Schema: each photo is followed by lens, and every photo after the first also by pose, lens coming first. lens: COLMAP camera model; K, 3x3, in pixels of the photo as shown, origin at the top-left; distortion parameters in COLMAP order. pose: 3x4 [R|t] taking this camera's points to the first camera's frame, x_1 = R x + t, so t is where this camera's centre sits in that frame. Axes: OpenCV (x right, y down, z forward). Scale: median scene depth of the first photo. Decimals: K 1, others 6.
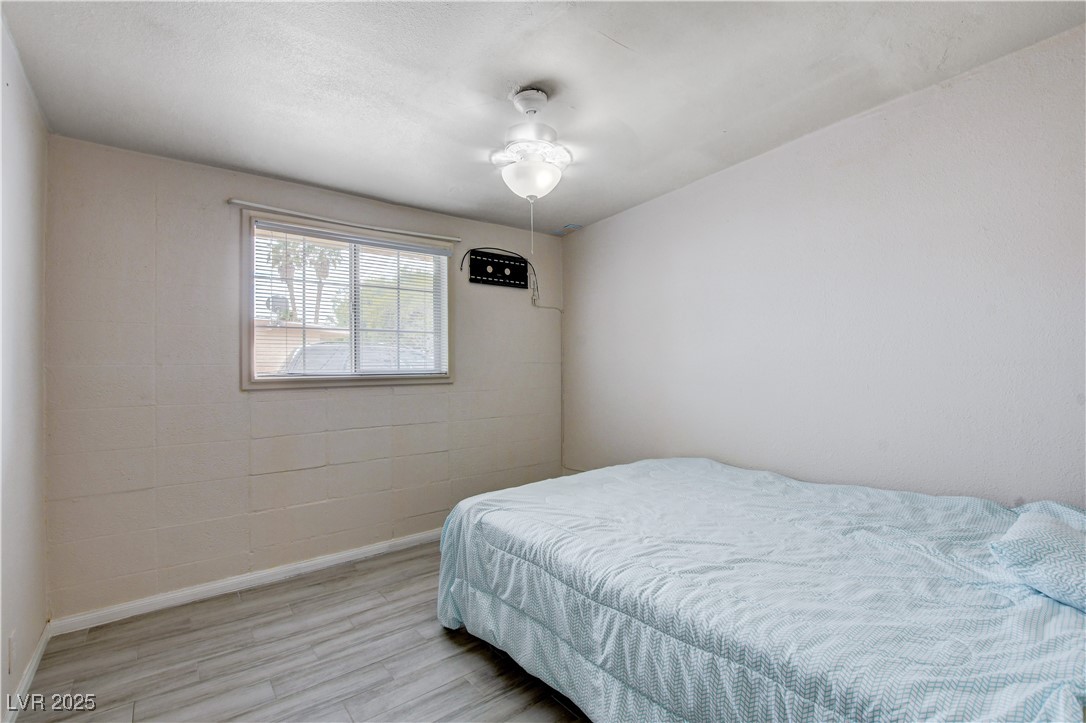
lens RADIAL K [[481.9, 0, 542.8], [0, 481.9, 355.5], [0, 0, 1]] dist [-0.018417, 0.000568]
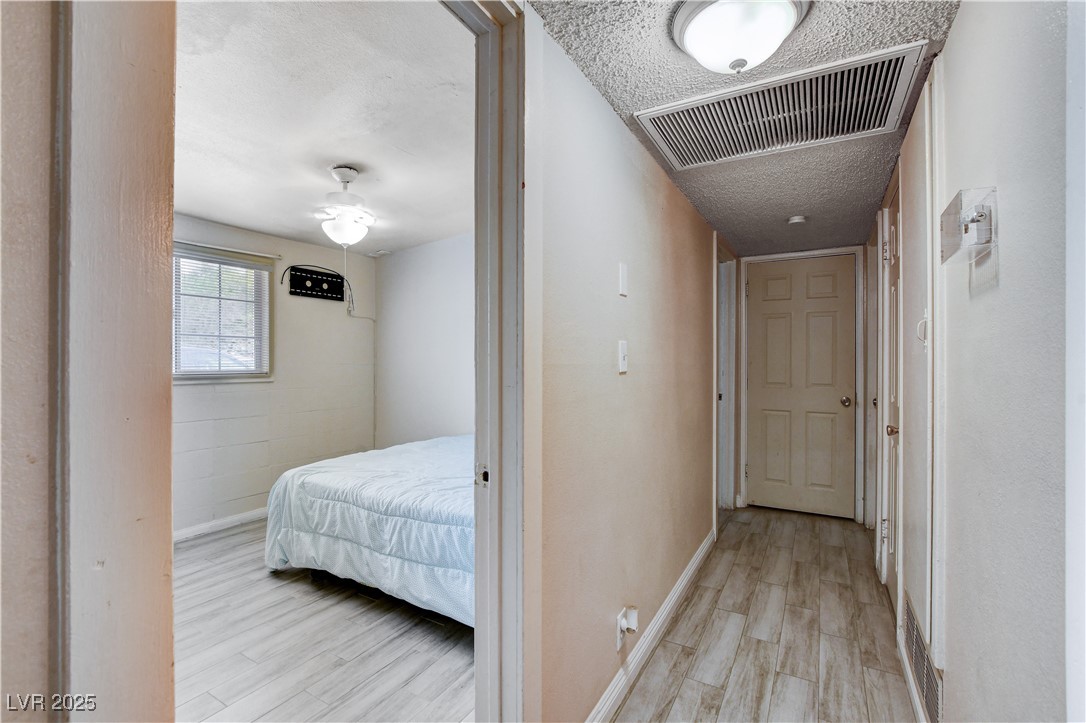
lens RADIAL K [[481.9, 0, 542.8], [0, 481.9, 355.5], [0, 0, 1]] dist [-0.018417, 0.000568]
pose [[0.937424, 0.004875, 0.348156, 0.033627], [-0.004458, 0.999988, -0.001998, -0.010639], [-0.348161, 0.000321, 0.937435, -0.544466]]
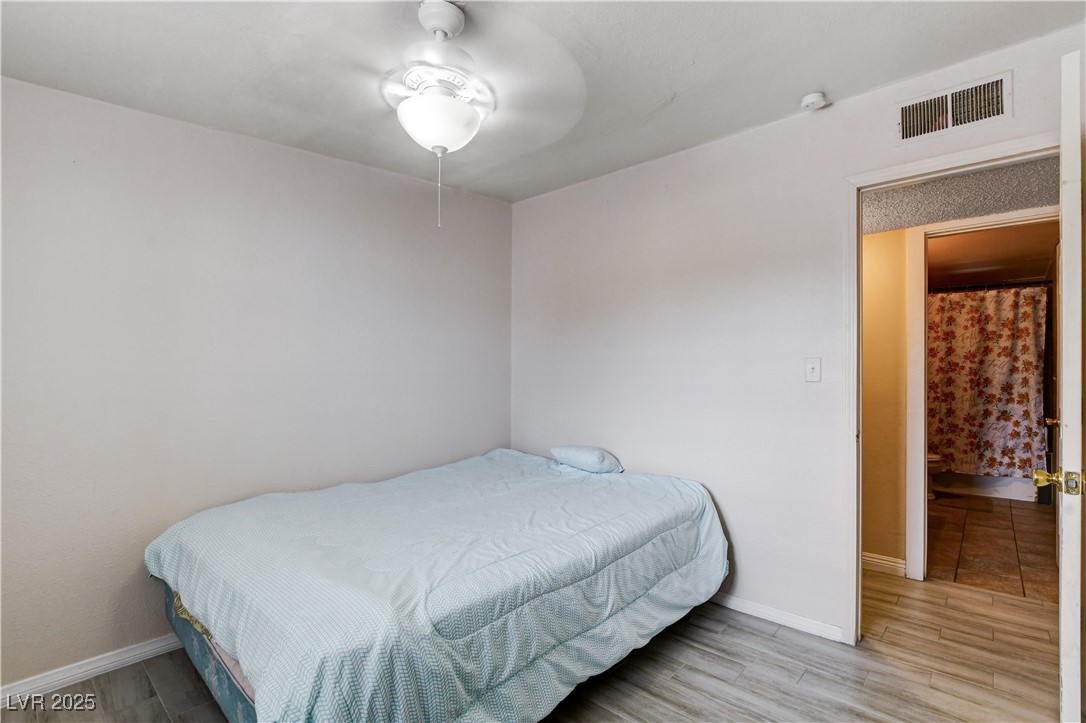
lens RADIAL K [[480.8, 0, 542.5], [0, 480.8, 374.7], [0, 0, 1]] dist [-0.021933, 0.000243]
pose [[-0.096203, -0.017500, 0.995208, -0.855161], [0.000581, 0.999844, 0.017637, 0.001920], [-0.995362, 0.002275, -0.096178, 1.018981]]
